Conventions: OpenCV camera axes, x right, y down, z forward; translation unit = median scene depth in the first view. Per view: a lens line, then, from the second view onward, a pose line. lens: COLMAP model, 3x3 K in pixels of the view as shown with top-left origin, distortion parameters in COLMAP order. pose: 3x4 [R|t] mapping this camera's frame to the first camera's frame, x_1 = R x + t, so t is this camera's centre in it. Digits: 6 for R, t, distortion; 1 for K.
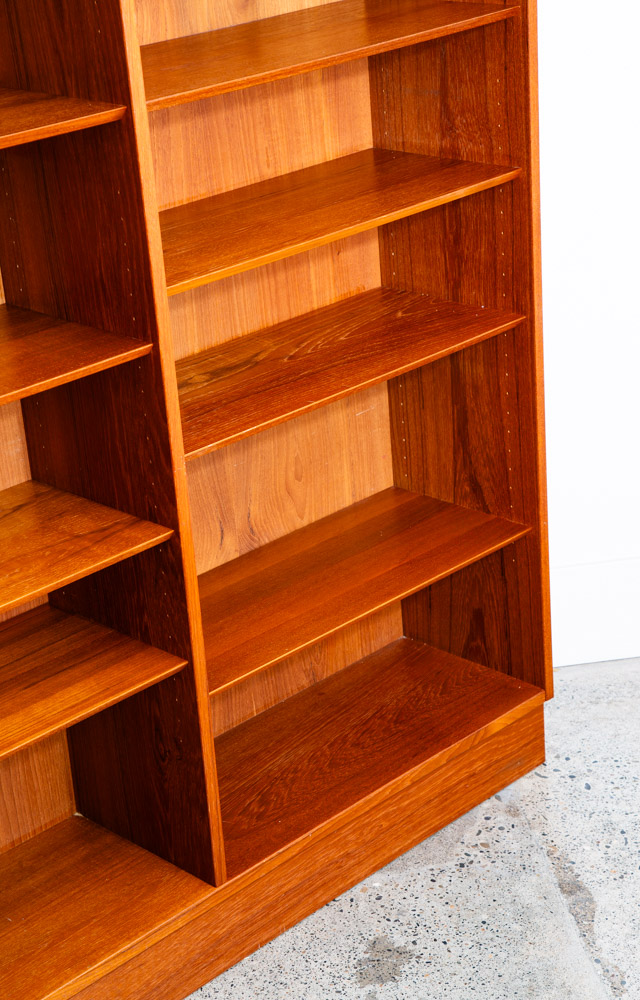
lens RADIAL K [[1947.1, 0, 335.8], [0, 1947.1, 500.5], [0, 0, 1]] dist [0.309639, -0.016104]
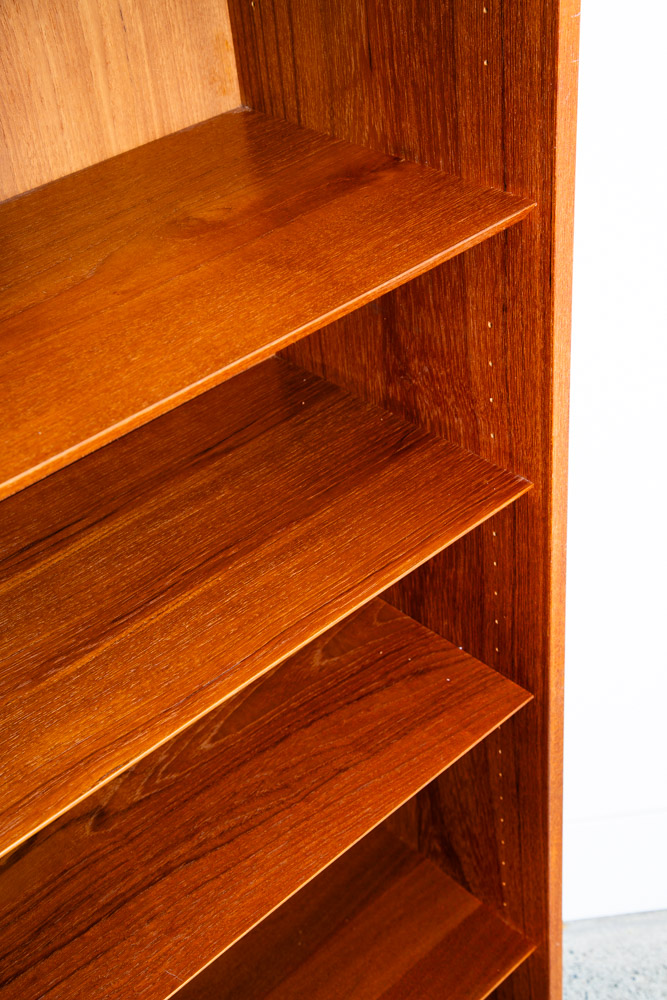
lens RADIAL K [[1357.2, 0, 333.5], [0, 1357.2, 500.0], [0, 0, 1]] dist [0.118309, 0.002546]
pose [[0.998685, 0.011743, -0.049900, 0.059949], [0.000977, 0.968869, 0.247573, -0.252777], [0.051254, -0.247296, 0.967583, 0.649850]]
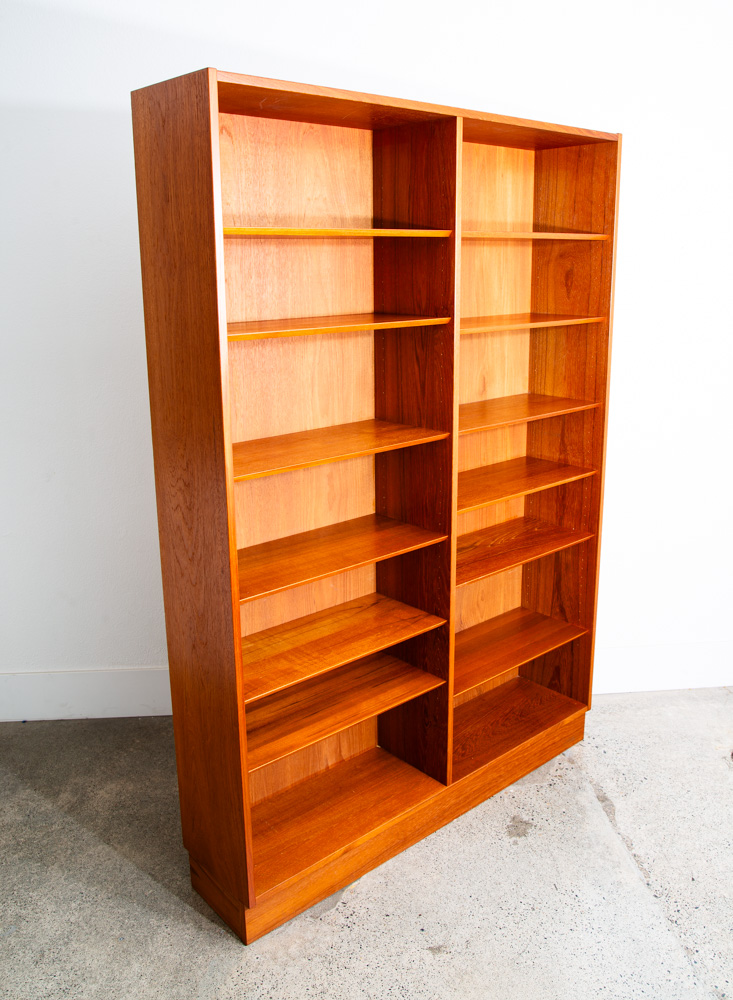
lens RADIAL K [[874.2, 0, 370.0], [0, 874.2, 474.6], [0, 0, 1]] dist [-0.072748, 0.057481]
pose [[0.996222, 0.071390, -0.049446, -0.116841], [-0.077915, 0.986229, -0.145879, 0.002938], [0.038351, 0.149181, 0.988066, 0.001443]]
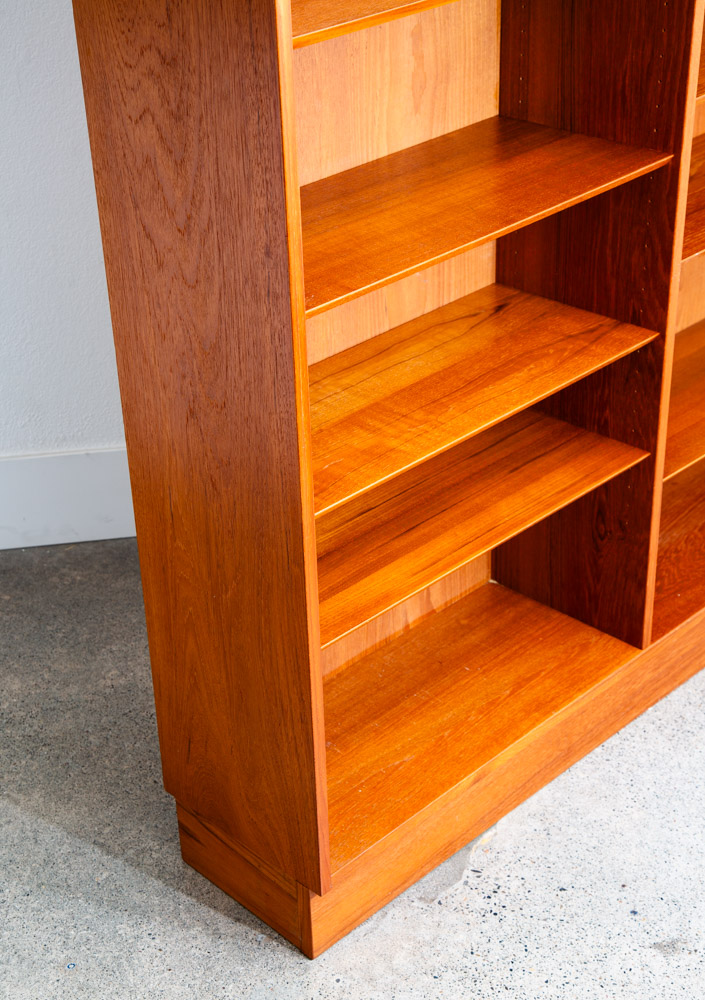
lens RADIAL K [[1643.6, 0, 349.4], [0, 1643.6, 539.9], [0, 0, 1]] dist [0.165039, 0.080868]
pose [[0.999423, 0.031073, 0.013751, -0.233704], [-0.032669, 0.989988, 0.137319, 0.007171], [-0.009346, -0.137689, 0.990431, 0.061084]]
